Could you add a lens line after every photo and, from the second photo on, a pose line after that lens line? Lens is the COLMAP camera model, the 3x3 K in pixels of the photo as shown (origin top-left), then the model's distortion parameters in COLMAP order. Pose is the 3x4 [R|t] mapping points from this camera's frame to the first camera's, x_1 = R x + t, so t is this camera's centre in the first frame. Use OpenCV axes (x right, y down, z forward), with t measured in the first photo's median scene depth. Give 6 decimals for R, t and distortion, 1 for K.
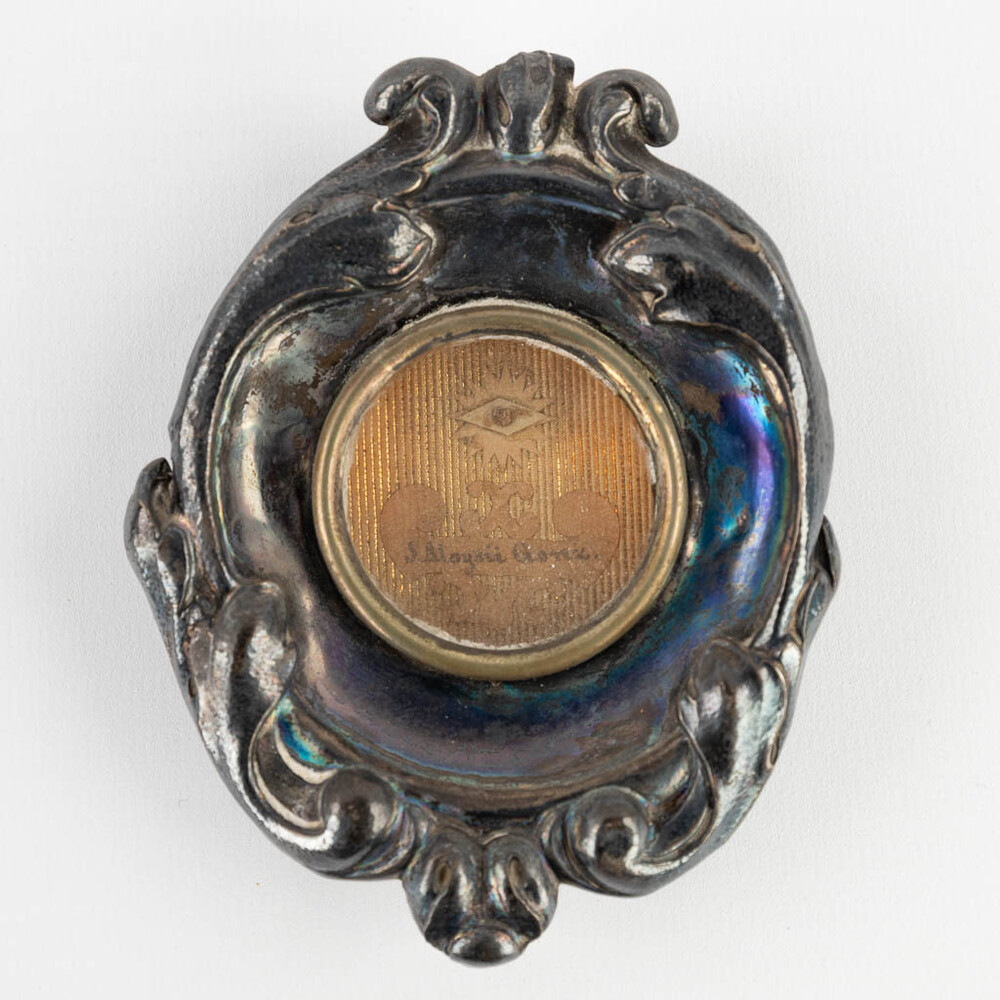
lens RADIAL K [[1863.6, 0, 597.3], [0, 1863.6, 501.2], [0, 0, 1]] dist [0.038006, 0.074437]
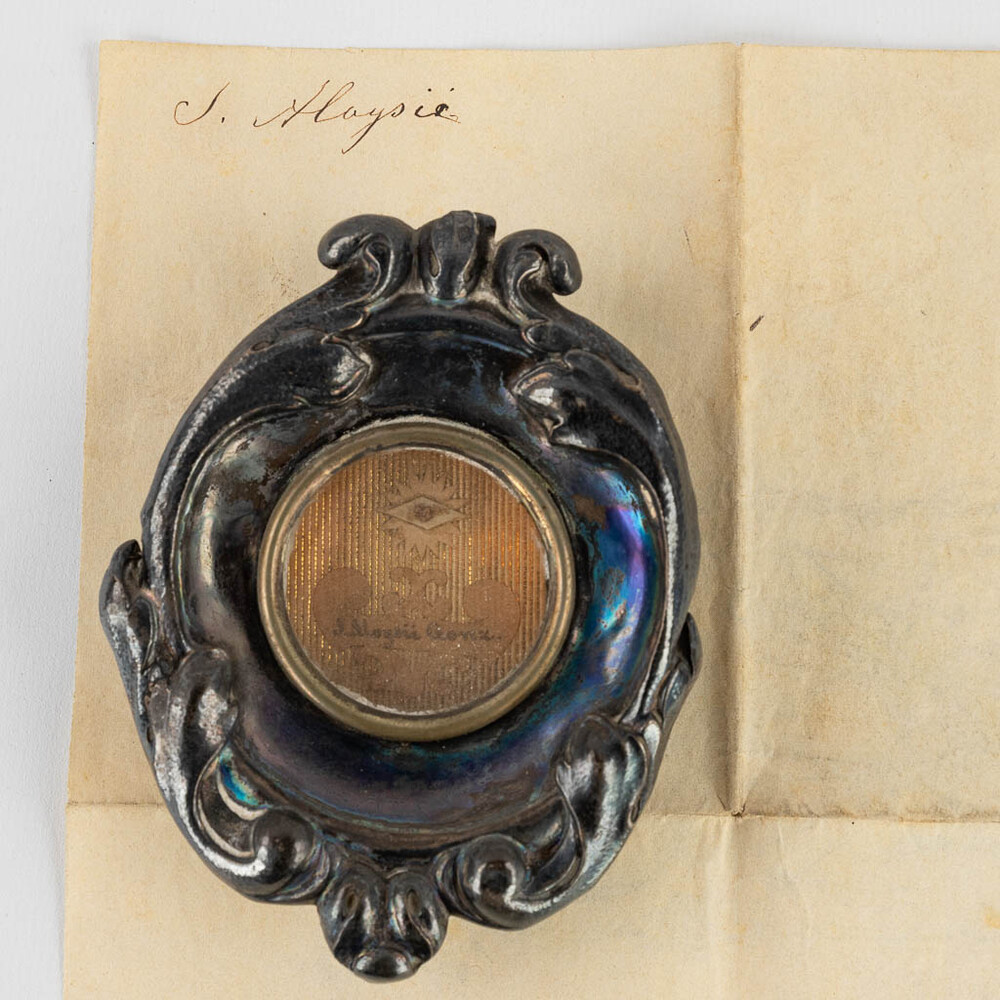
lens RADIAL K [[1837.3, 0, 500.0], [0, 1837.3, 500.0], [0, 0, 1]] dist [0.021073, -0.041073]
pose [[0.998827, 0.045410, -0.016821, 0.019096], [-0.046035, 0.998185, -0.038837, -0.014127], [0.015027, 0.039566, 0.999104, -0.172683]]
